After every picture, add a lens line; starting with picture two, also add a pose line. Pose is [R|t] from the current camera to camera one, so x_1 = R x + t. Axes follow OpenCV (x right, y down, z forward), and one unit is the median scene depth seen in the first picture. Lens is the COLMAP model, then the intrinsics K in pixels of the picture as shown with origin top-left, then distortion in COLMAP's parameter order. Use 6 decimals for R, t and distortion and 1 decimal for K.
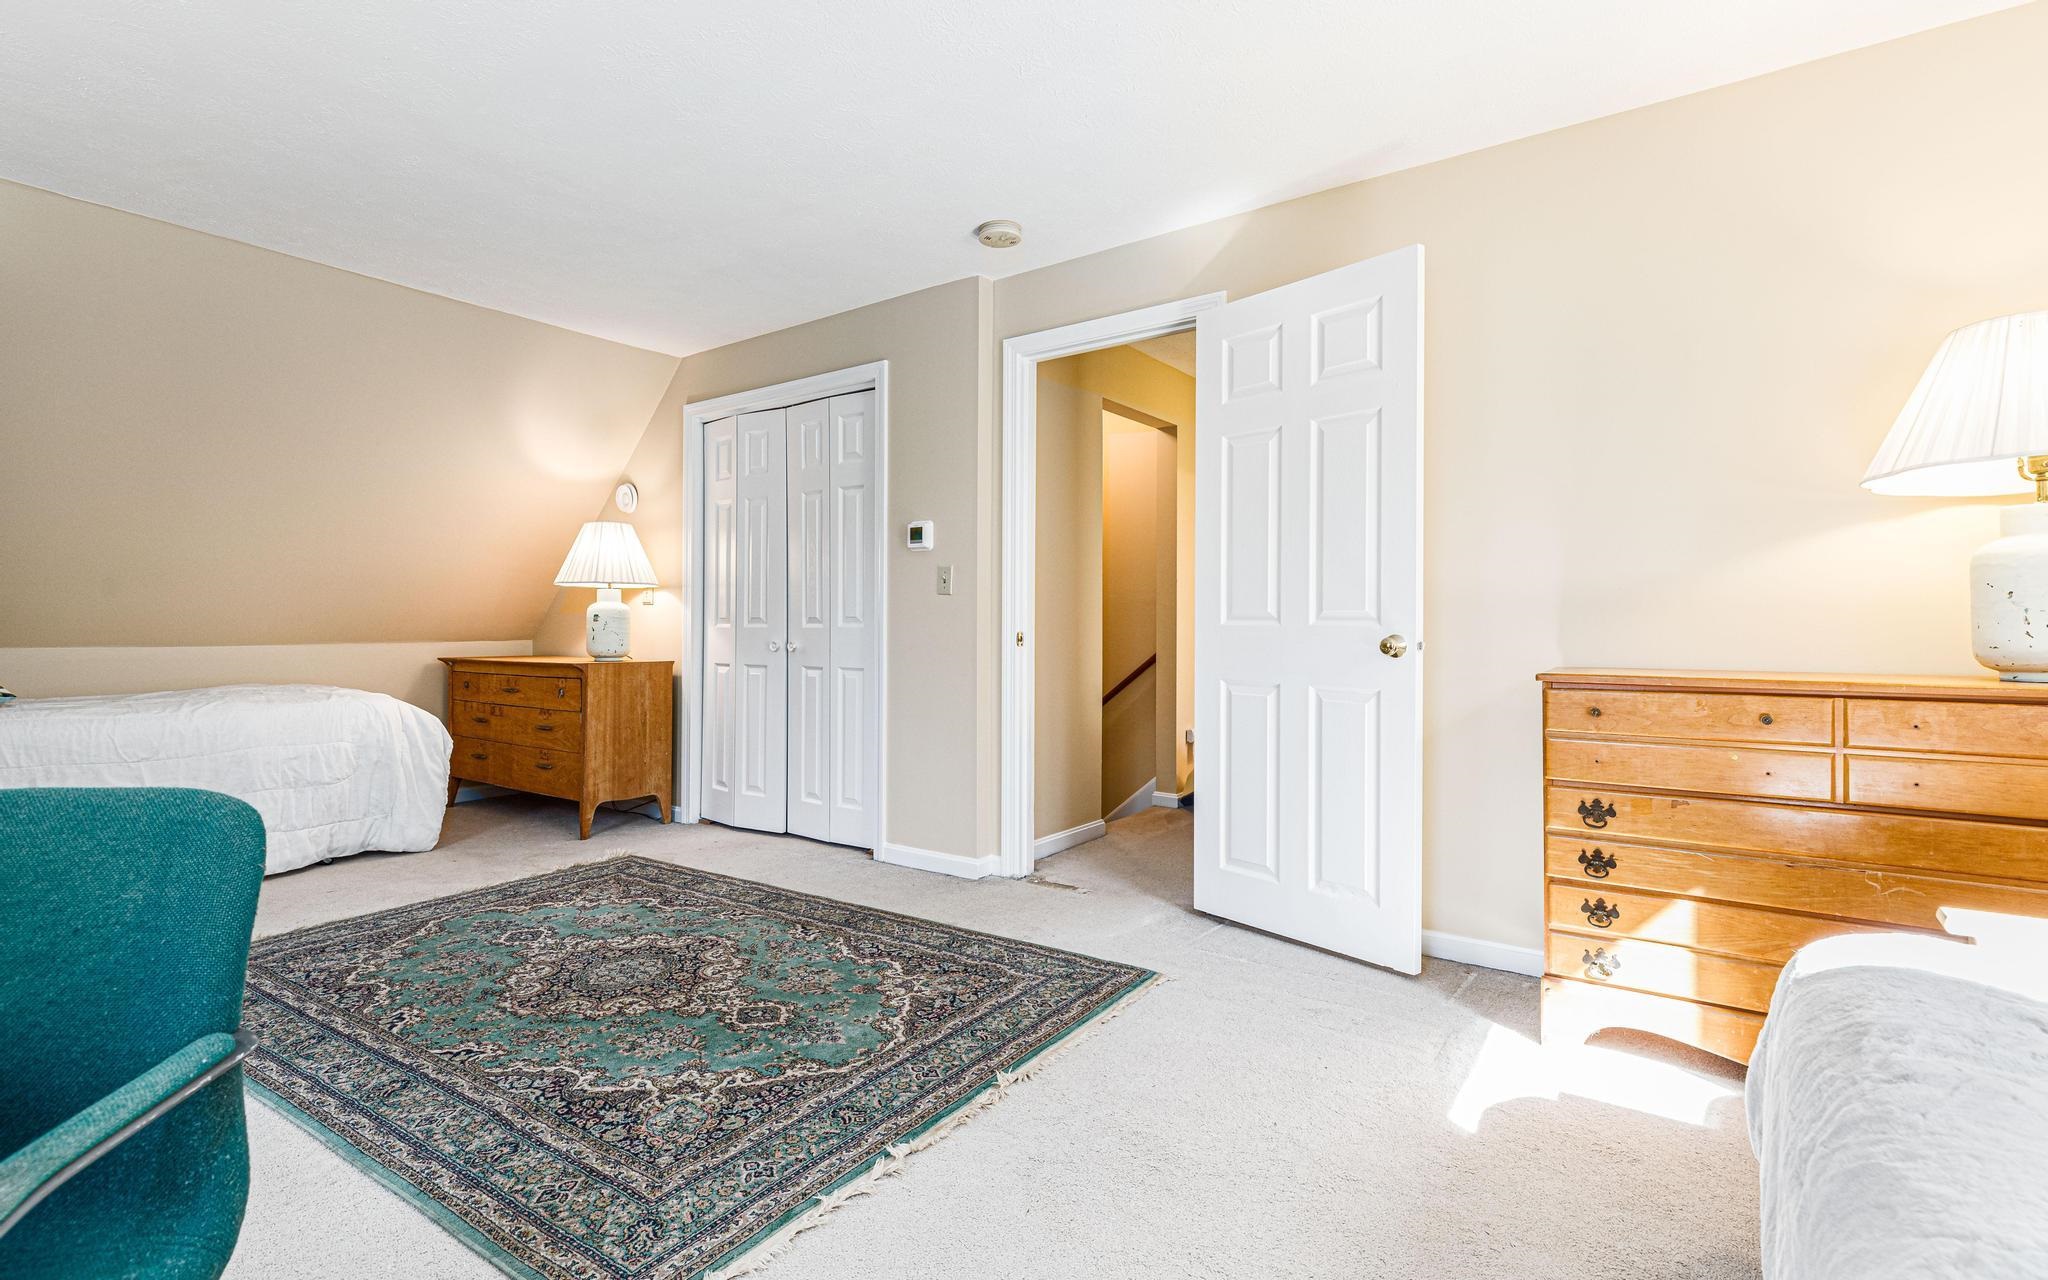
lens RADIAL K [[953.4, 0, 1005.8], [0, 953.4, 633.5], [0, 0, 1]] dist [-0.019674, 0.004262]
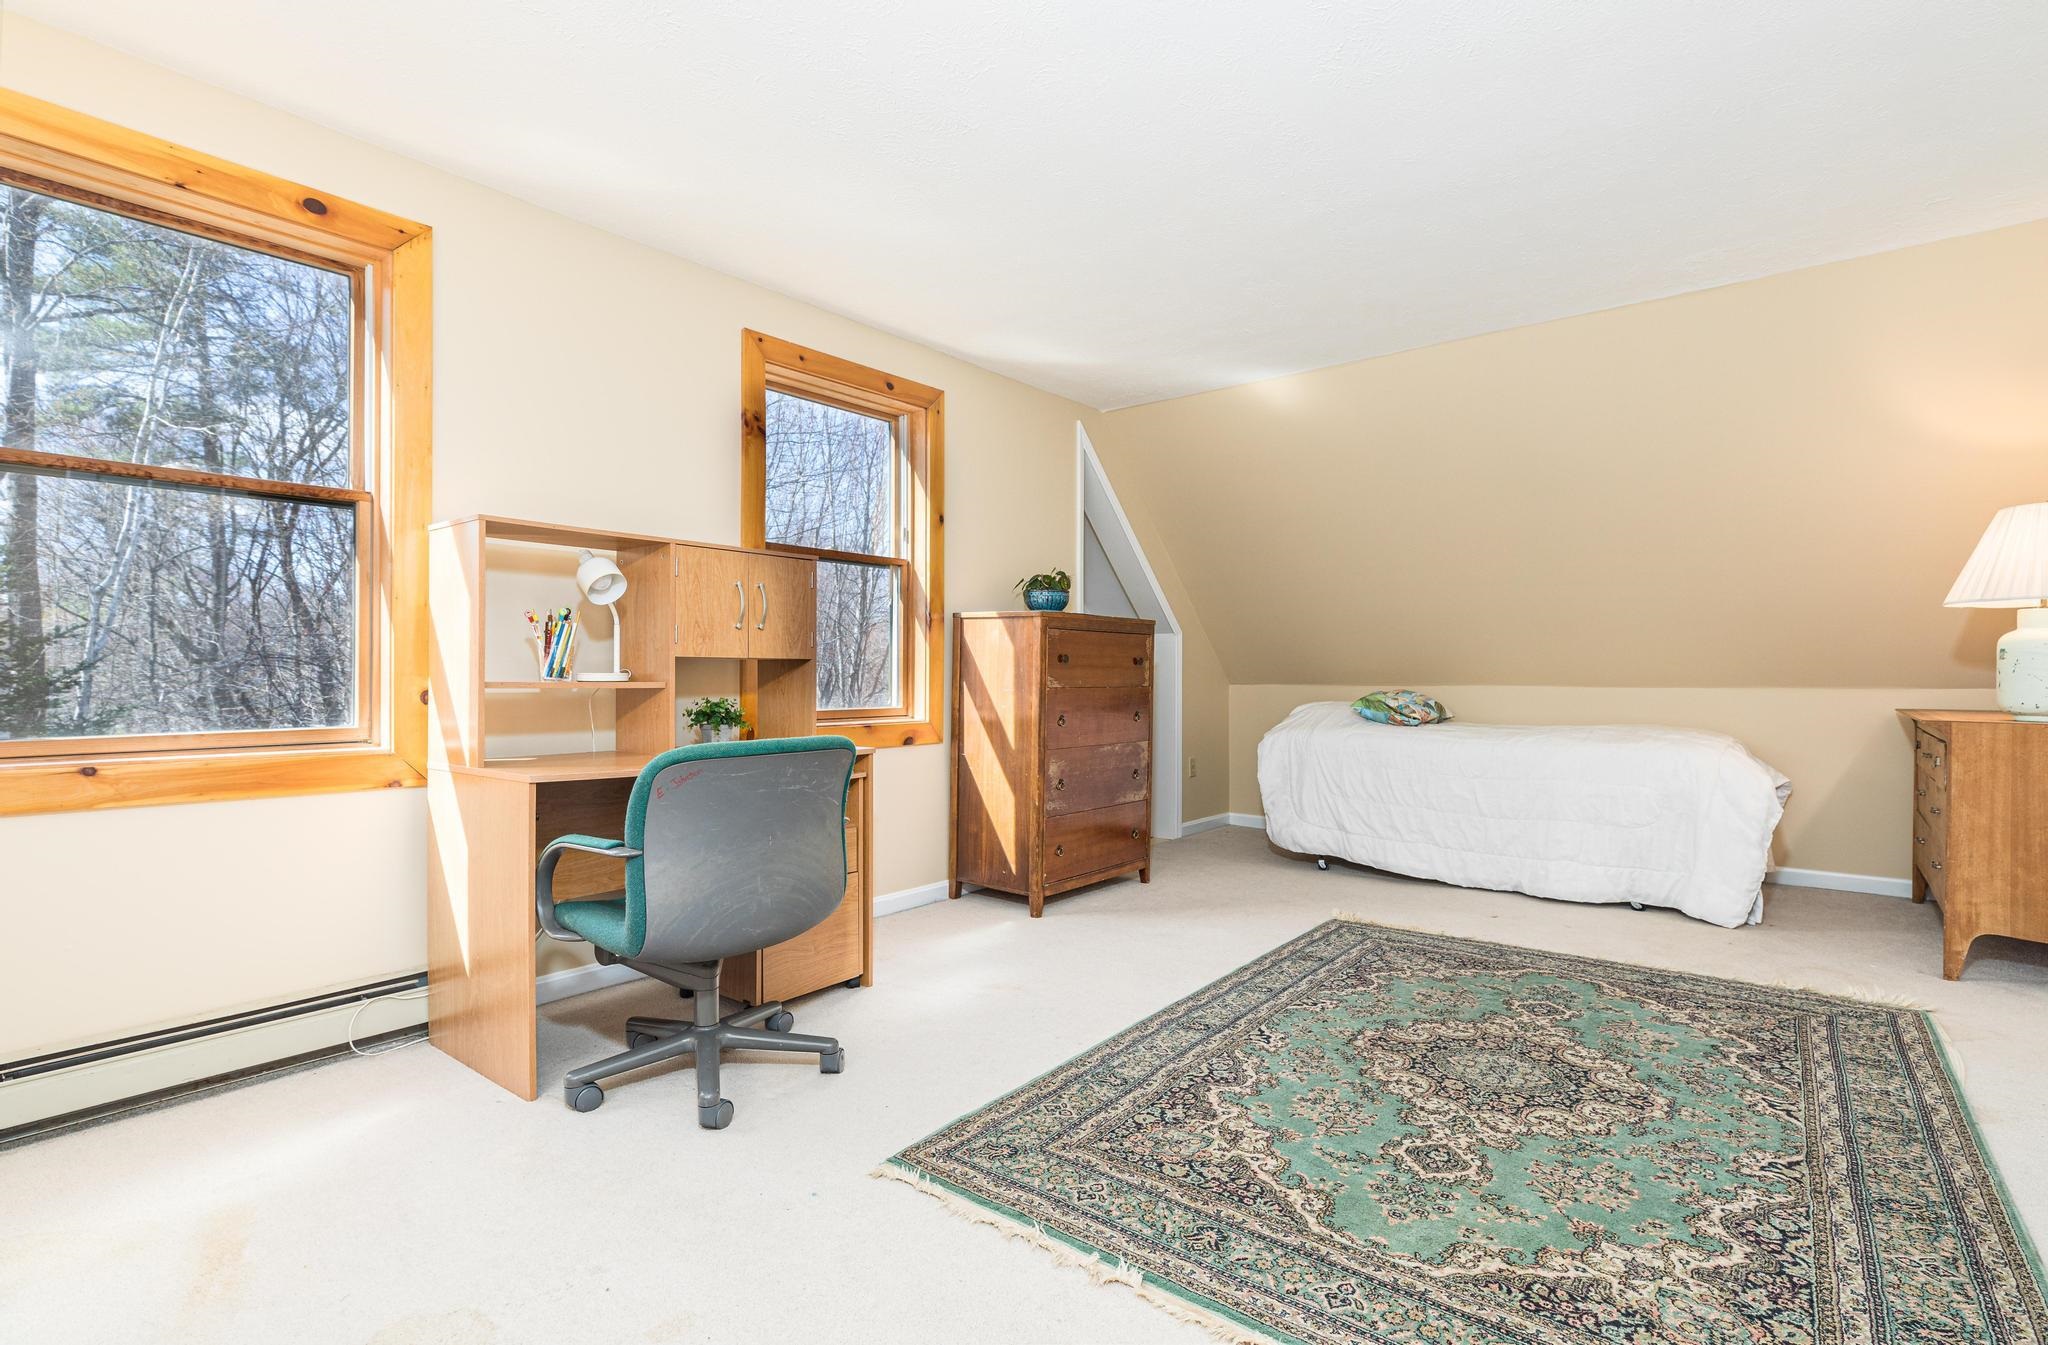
lens RADIAL K [[960.8, 0, 1012.1], [0, 960.8, 677.4], [0, 0, 1]] dist [0.002728, 0.000345]
pose [[-0.082977, 0.001121, -0.996551, 0.505551], [-0.006318, 0.999979, 0.001651, 0.005239], [0.996531, 0.006434, -0.082968, 0.644681]]
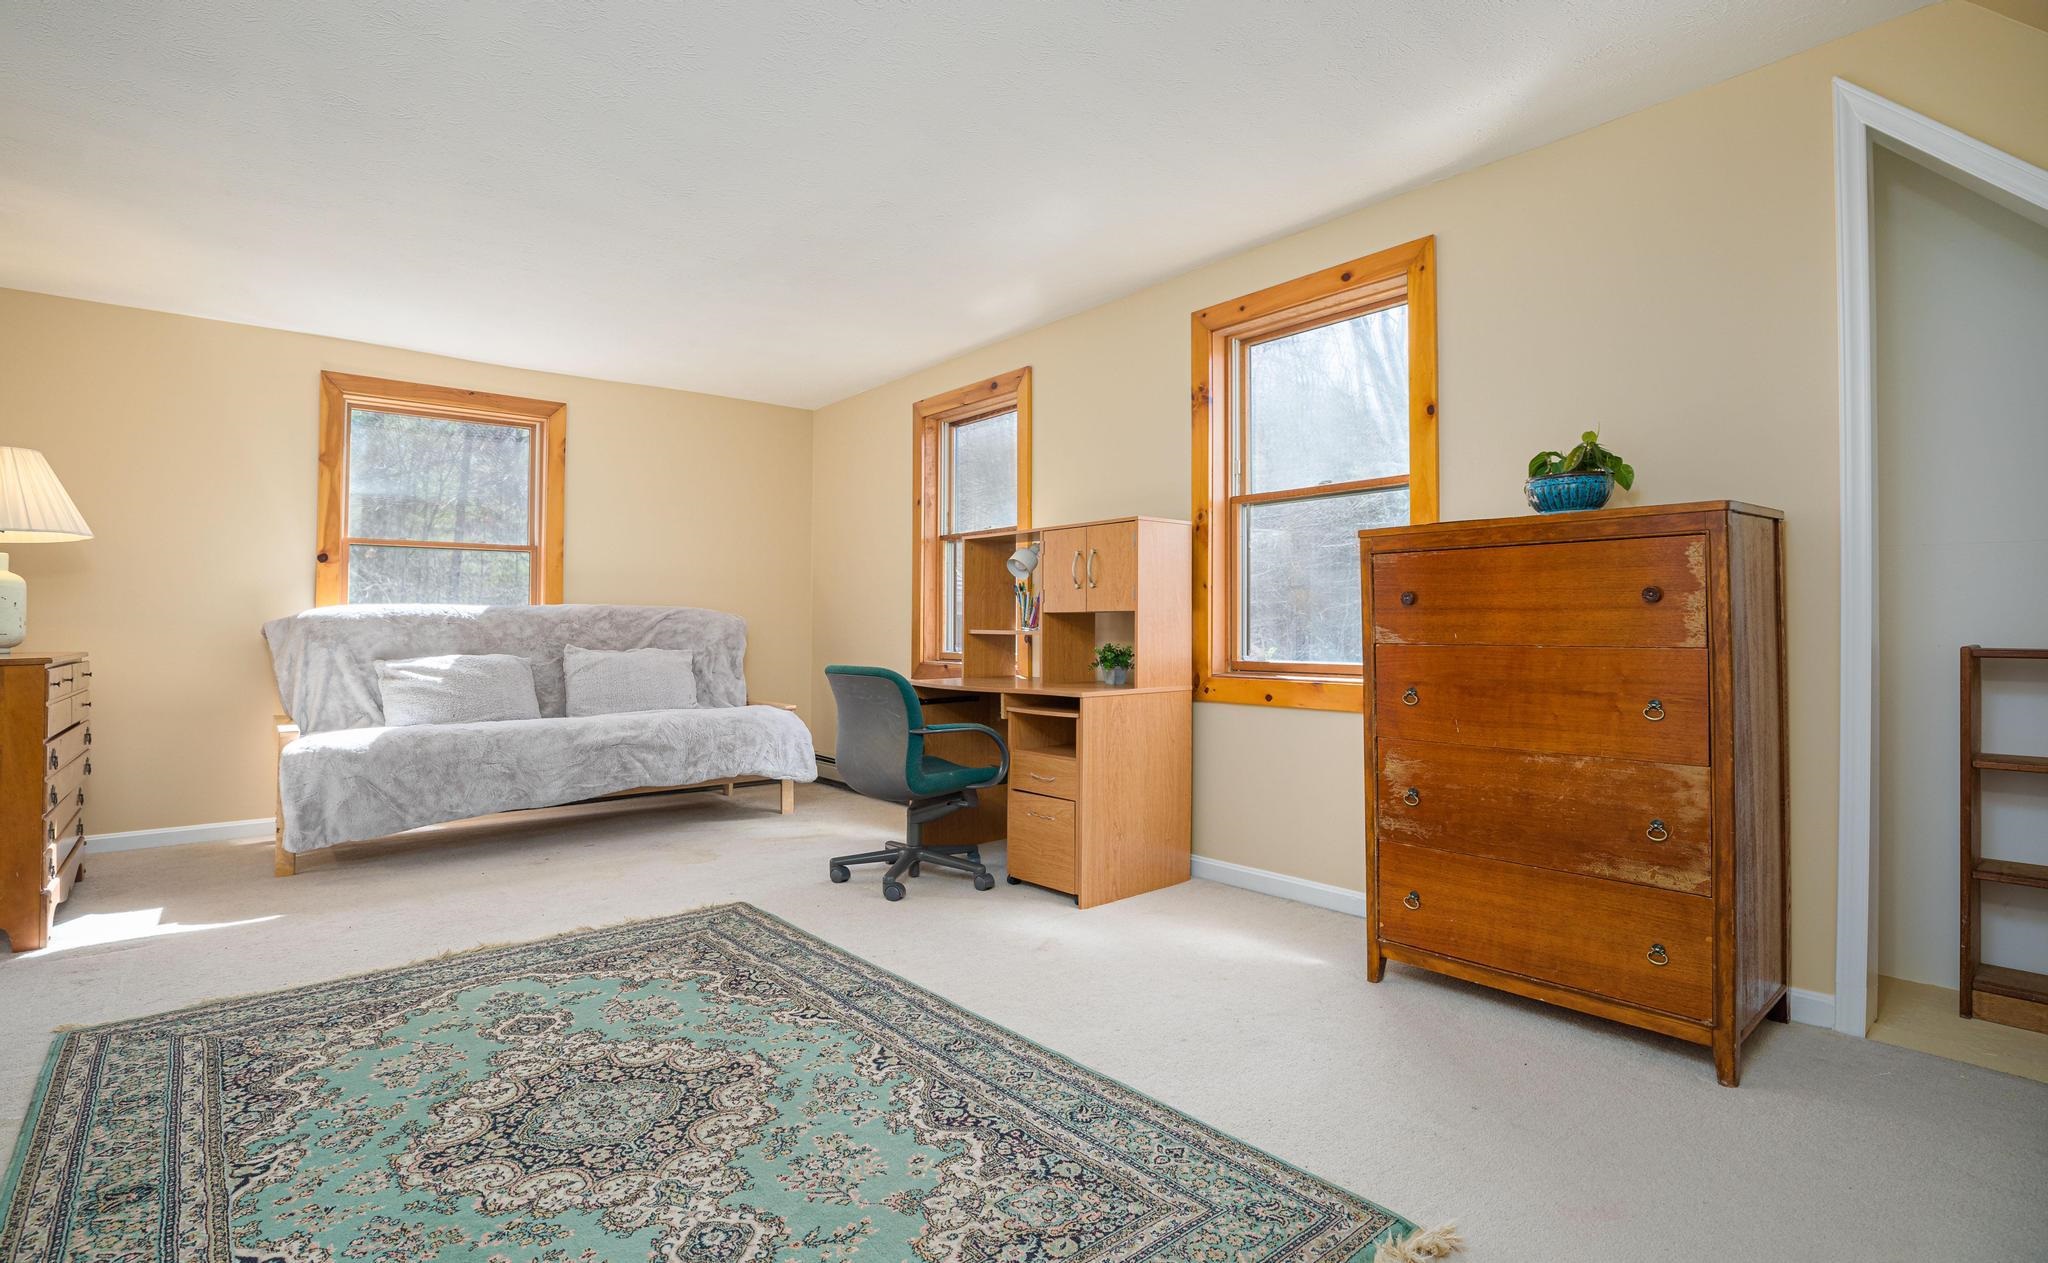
lens RADIAL K [[953.4, 0, 1032.6], [0, 953.4, 617.0], [0, 0, 1]] dist [-0.019674, 0.004262]
pose [[-0.967864, 0.006780, 0.251382, -0.894821], [0.005663, 0.999971, -0.005168, -0.000875], [-0.251410, -0.003578, -0.967874, 1.619154]]
